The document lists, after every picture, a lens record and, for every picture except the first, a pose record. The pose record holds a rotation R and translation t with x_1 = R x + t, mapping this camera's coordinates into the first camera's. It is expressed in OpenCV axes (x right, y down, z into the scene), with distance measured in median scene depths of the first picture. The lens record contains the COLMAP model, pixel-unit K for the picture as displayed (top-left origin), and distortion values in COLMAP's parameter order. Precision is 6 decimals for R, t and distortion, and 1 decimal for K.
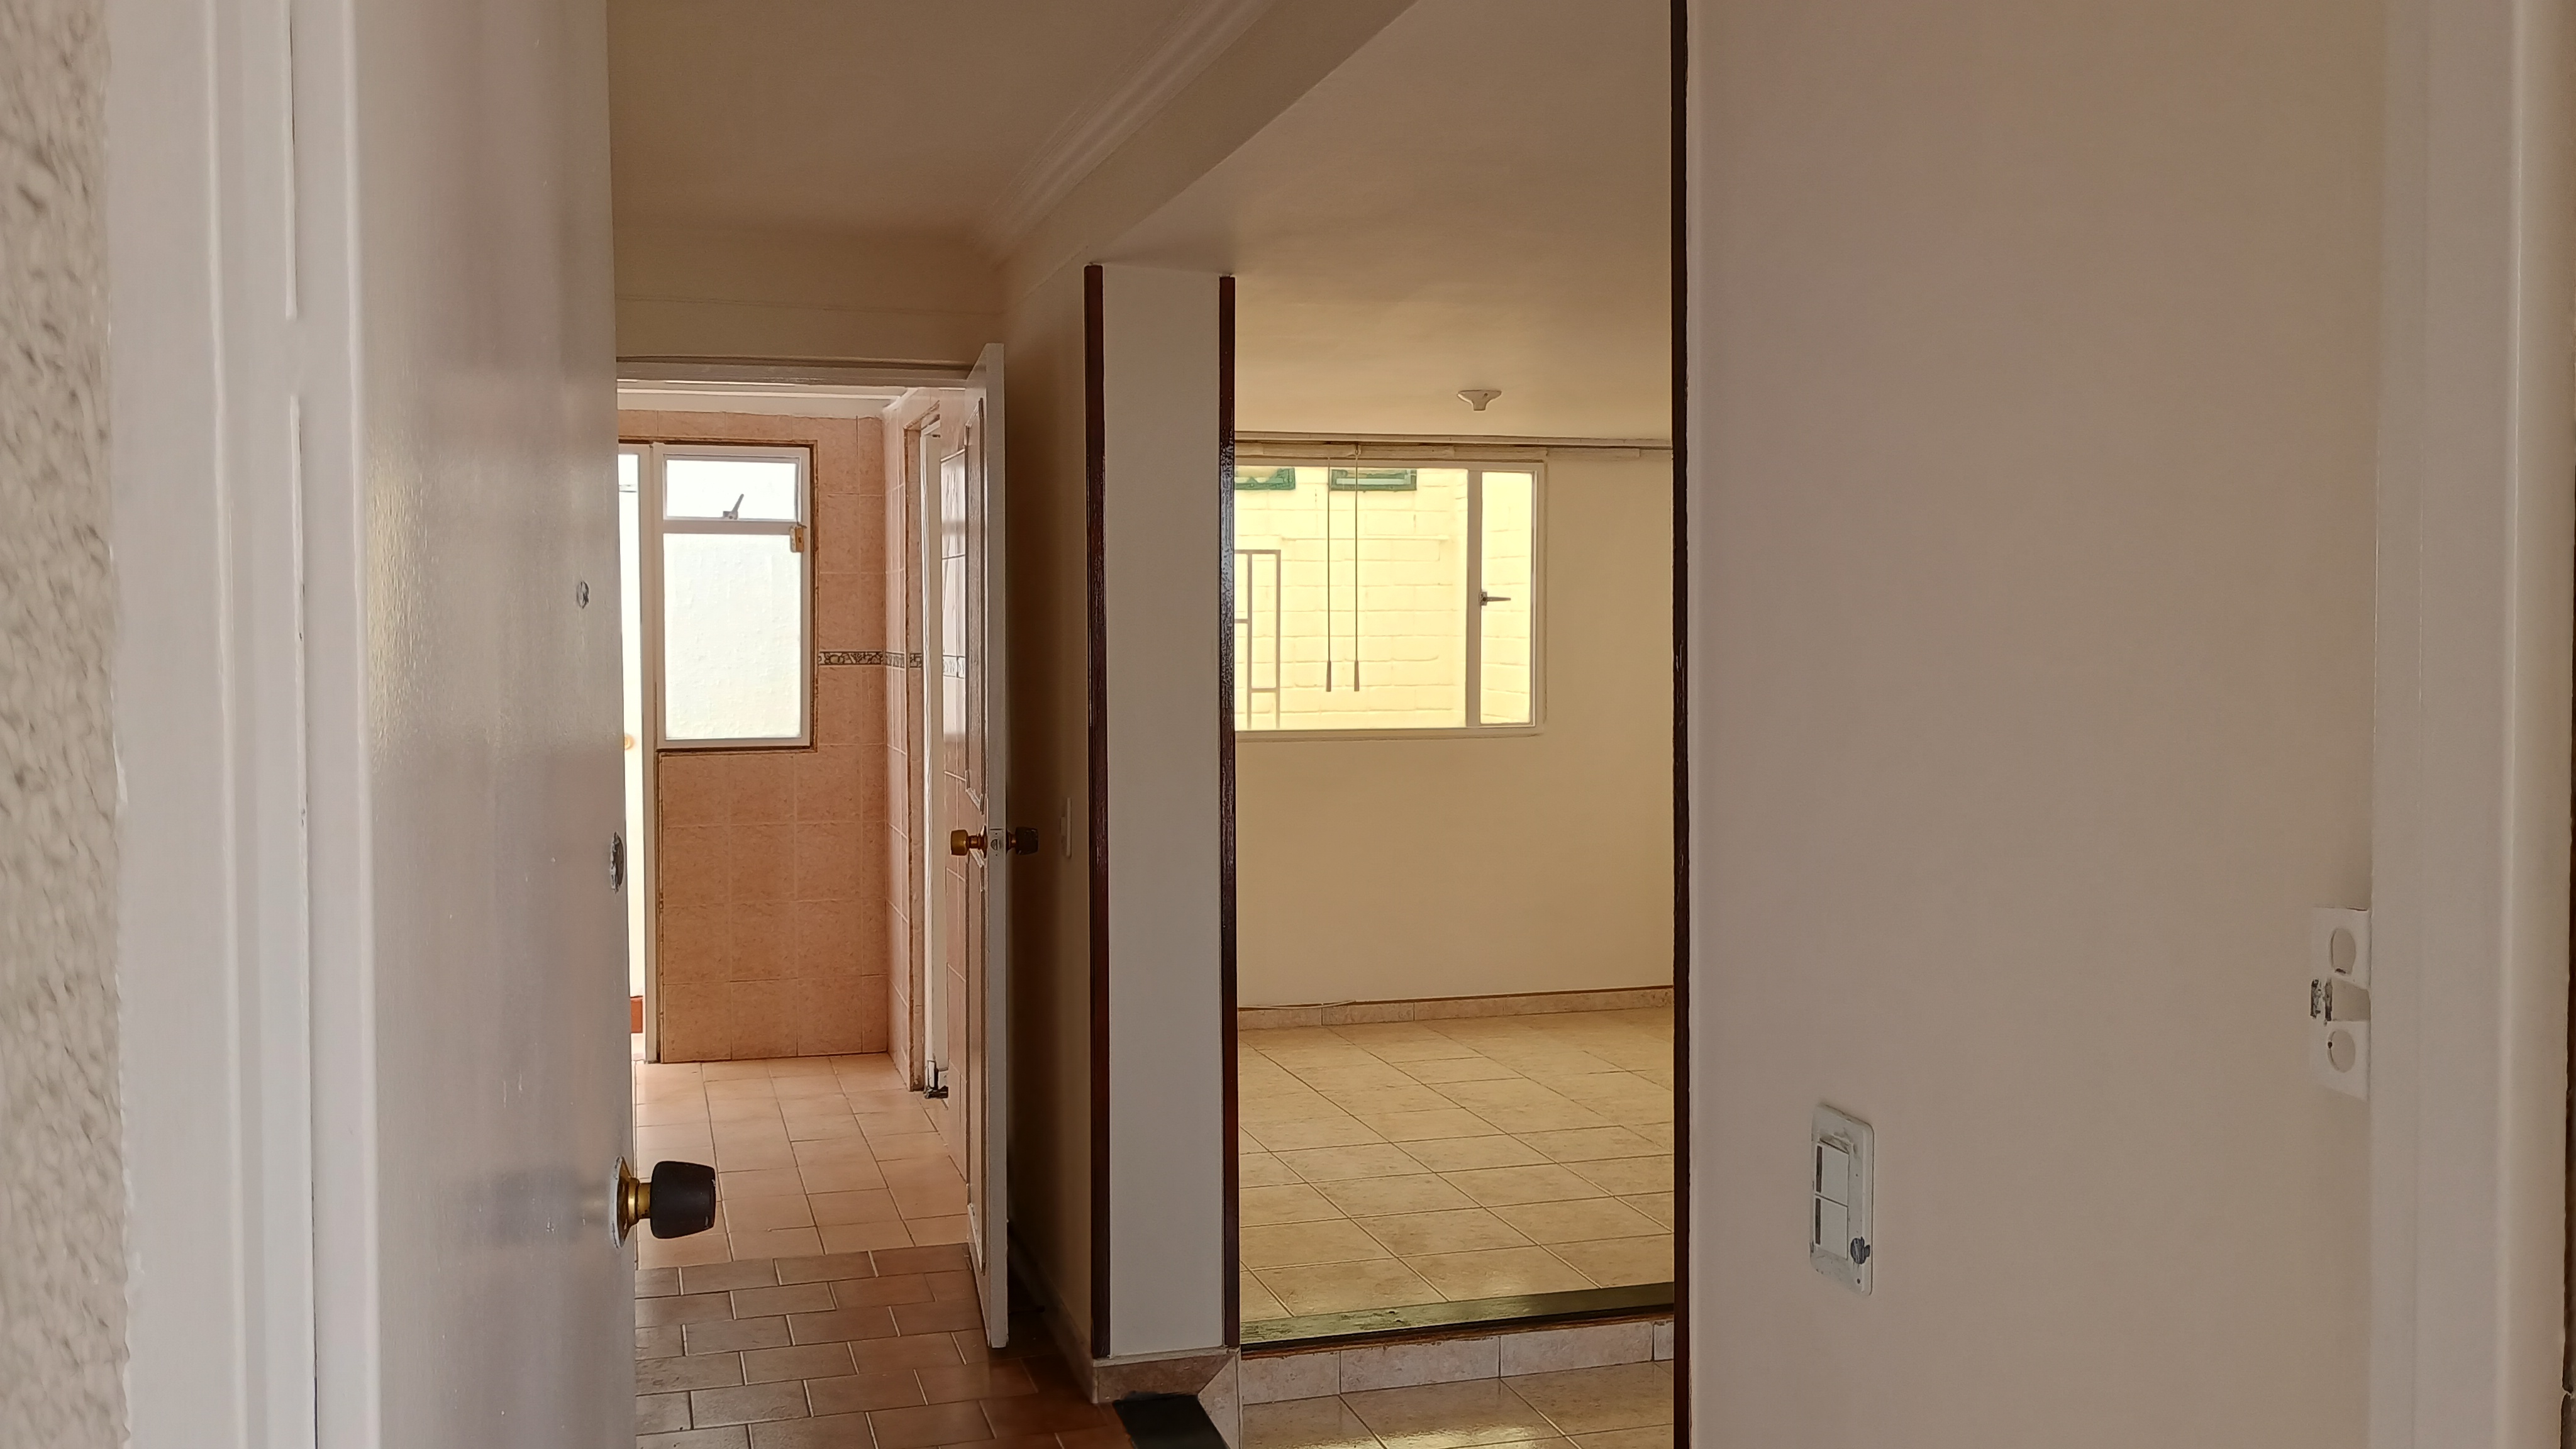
lens RADIAL K [[2238.8, 0, 1305.8], [0, 2238.8, 699.5], [0, 0, 1]] dist [0.056236, -0.055347]
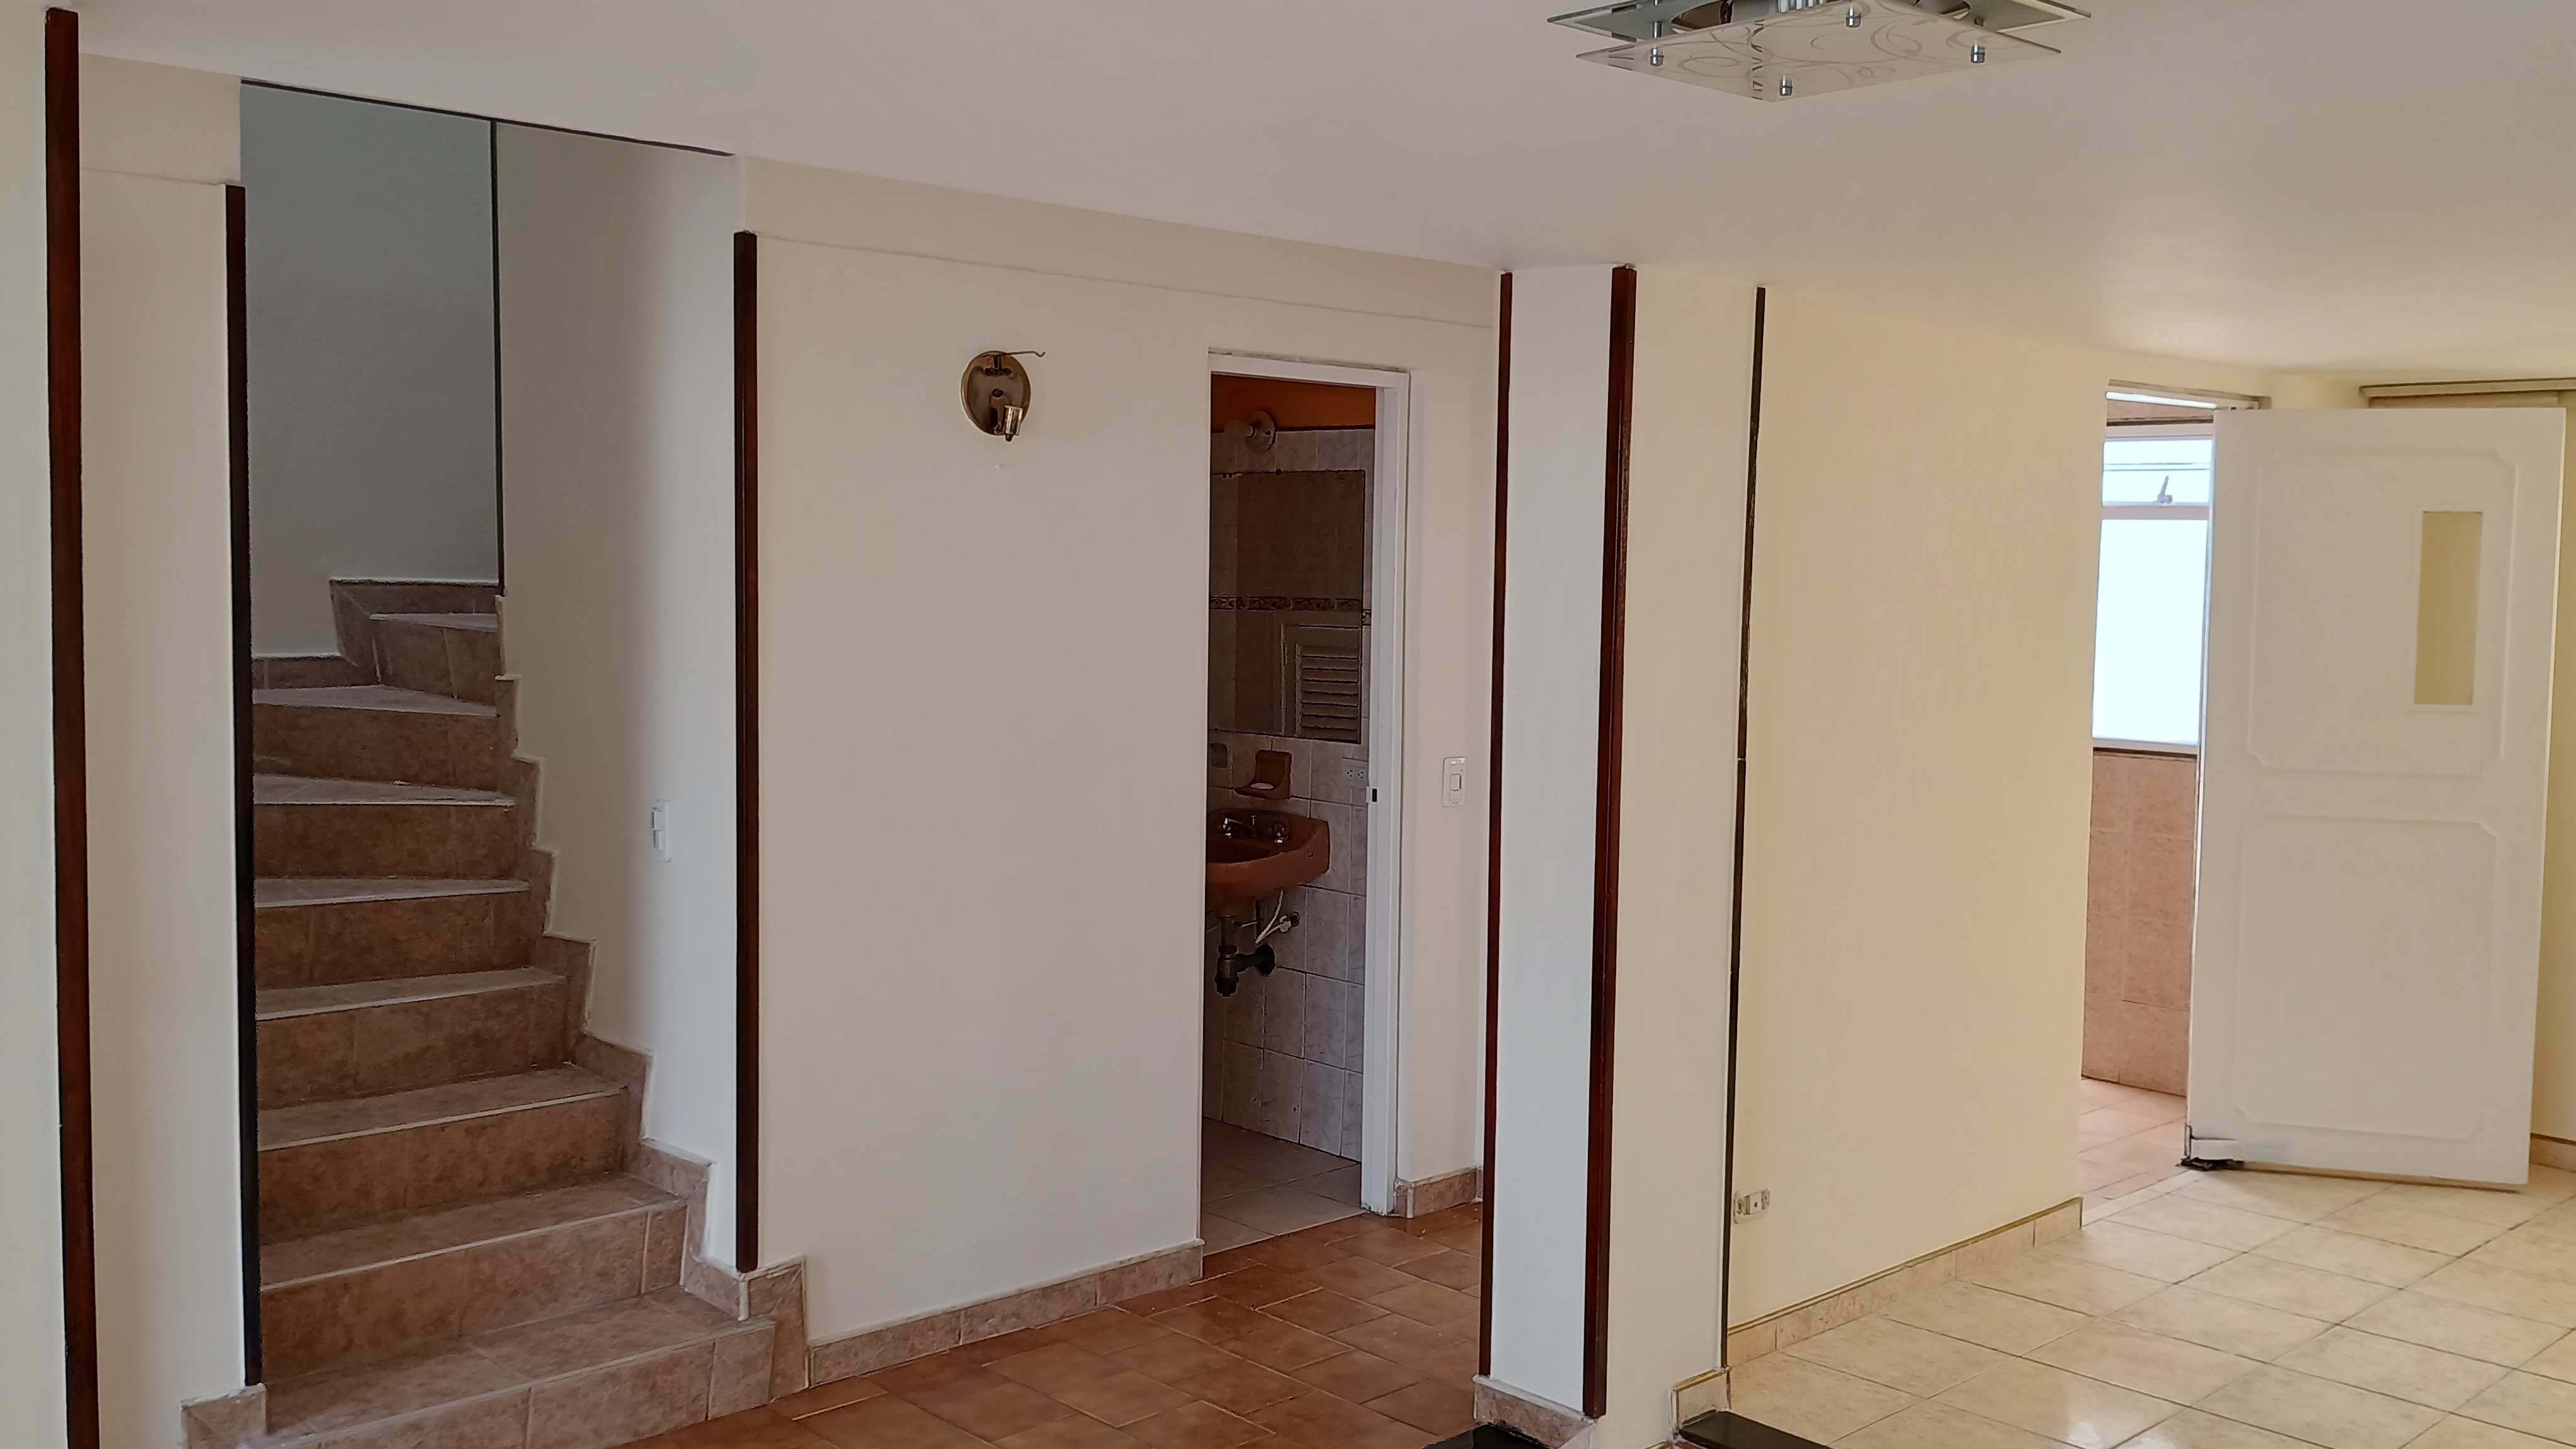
lens RADIAL K [[2238.8, 0, 1263.8], [0, 2238.8, 710.5], [0, 0, 1]] dist [0.056236, -0.055347]
pose [[0.440266, 0.069435, -0.895178, 0.417467], [-0.045126, 0.997456, 0.055175, -0.030243], [0.896732, 0.016104, 0.442280, 0.261000]]
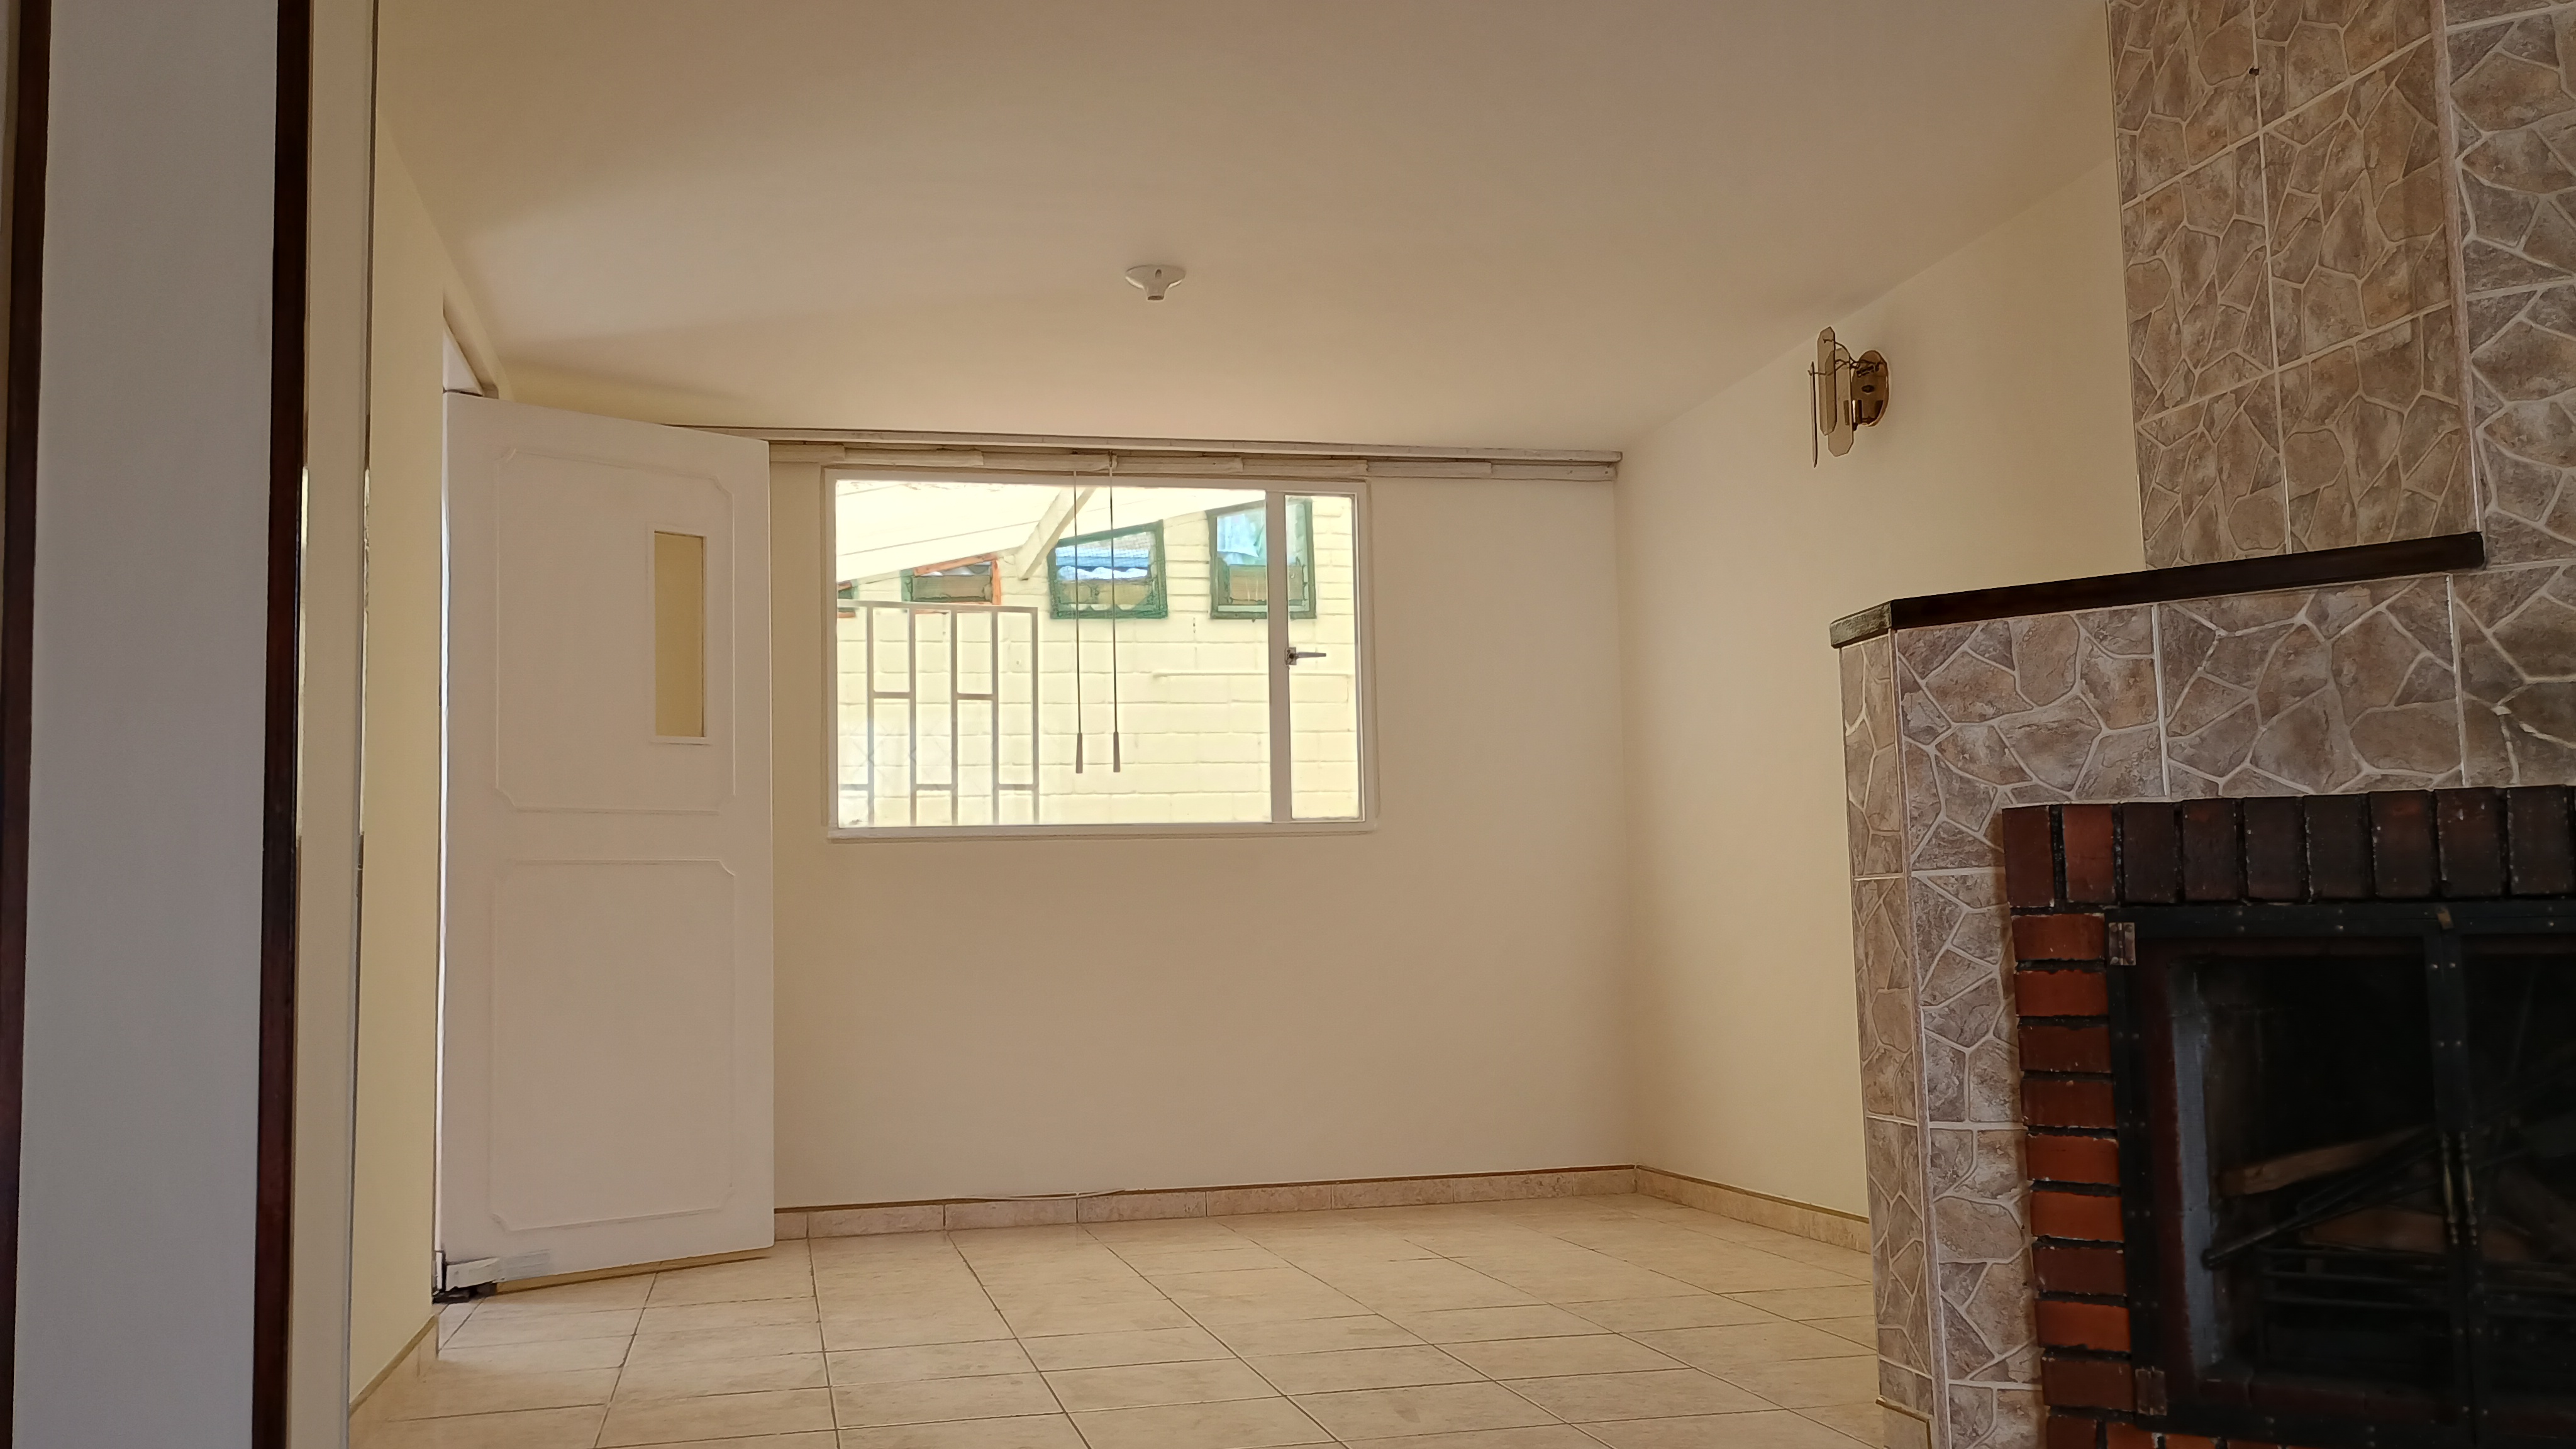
lens RADIAL K [[2238.8, 0, 1302.2], [0, 2238.8, 732.3], [0, 0, 1]] dist [0.056236, -0.055347]
pose [[0.997759, -0.029763, -0.059929, 0.141086], [0.021565, 0.990872, -0.133072, 0.091809], [0.063343, 0.131482, 0.989293, 0.266692]]
